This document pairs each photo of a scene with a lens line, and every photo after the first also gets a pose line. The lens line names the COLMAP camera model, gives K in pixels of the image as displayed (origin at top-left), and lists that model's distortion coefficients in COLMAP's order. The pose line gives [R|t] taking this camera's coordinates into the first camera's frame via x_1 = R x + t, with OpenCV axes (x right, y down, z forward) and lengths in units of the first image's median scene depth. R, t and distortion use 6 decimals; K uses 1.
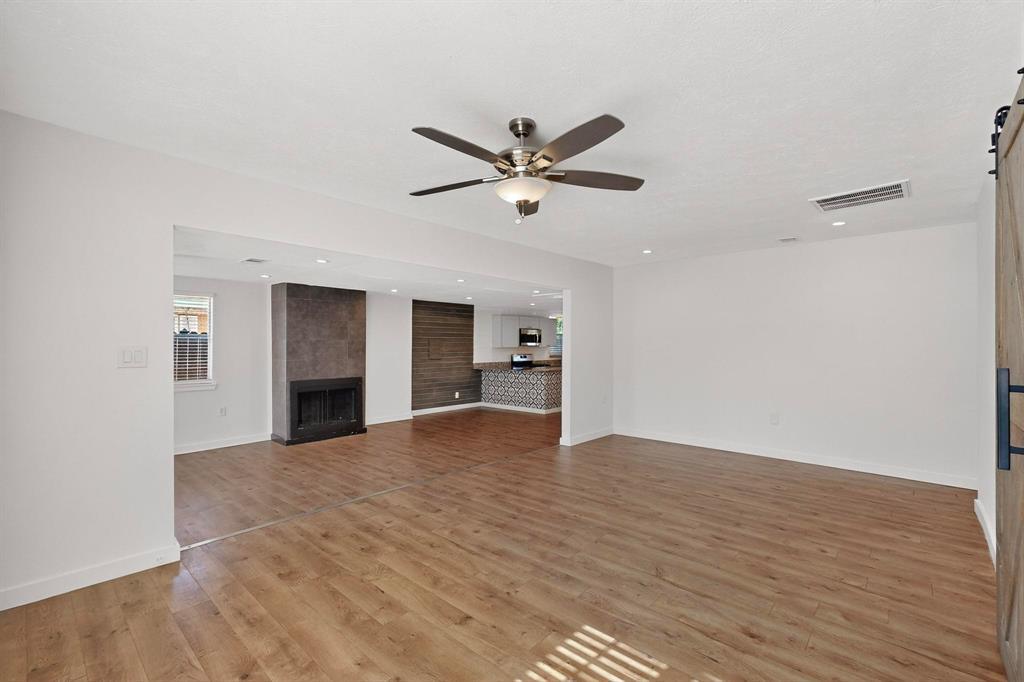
lens RADIAL K [[445.1, 0, 513.0], [0, 445.1, 343.0], [0, 0, 1]] dist [0.002678, -0.000247]
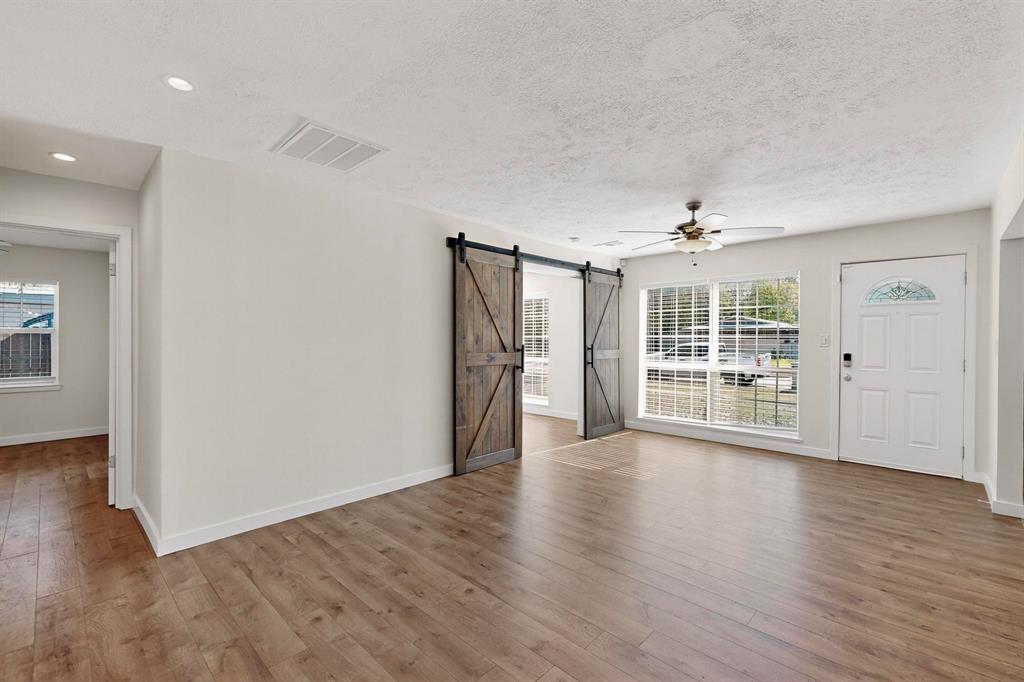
lens RADIAL K [[445.1, 0, 511.8], [0, 445.1, 338.1], [0, 0, 1]] dist [0.002678, -0.000247]
pose [[-0.999655, -0.003857, 0.025966, 0.473029], [-0.004036, 0.999968, -0.006865, 0.013382], [-0.025938, -0.006967, -0.999639, 1.938295]]
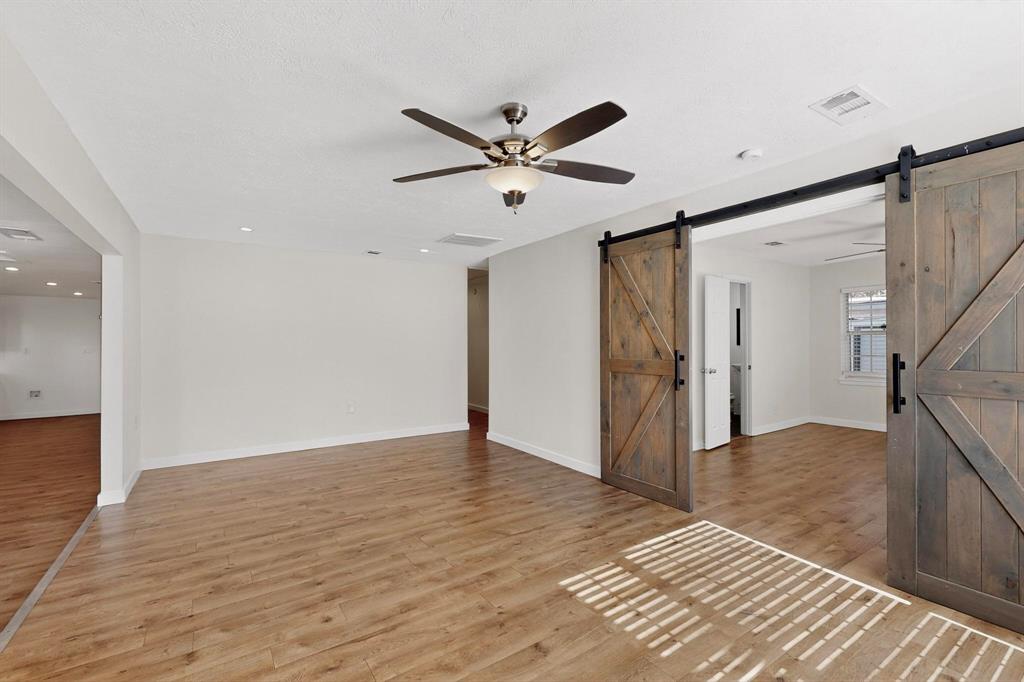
lens RADIAL K [[445.1, 0, 513.5], [0, 445.1, 343.0], [0, 0, 1]] dist [0.002678, -0.000247]
pose [[0.239874, -0.003346, 0.970798, -0.653117], [0.001437, 0.999994, 0.003091, 0.004605], [-0.970803, 0.000653, 0.239878, 0.555649]]
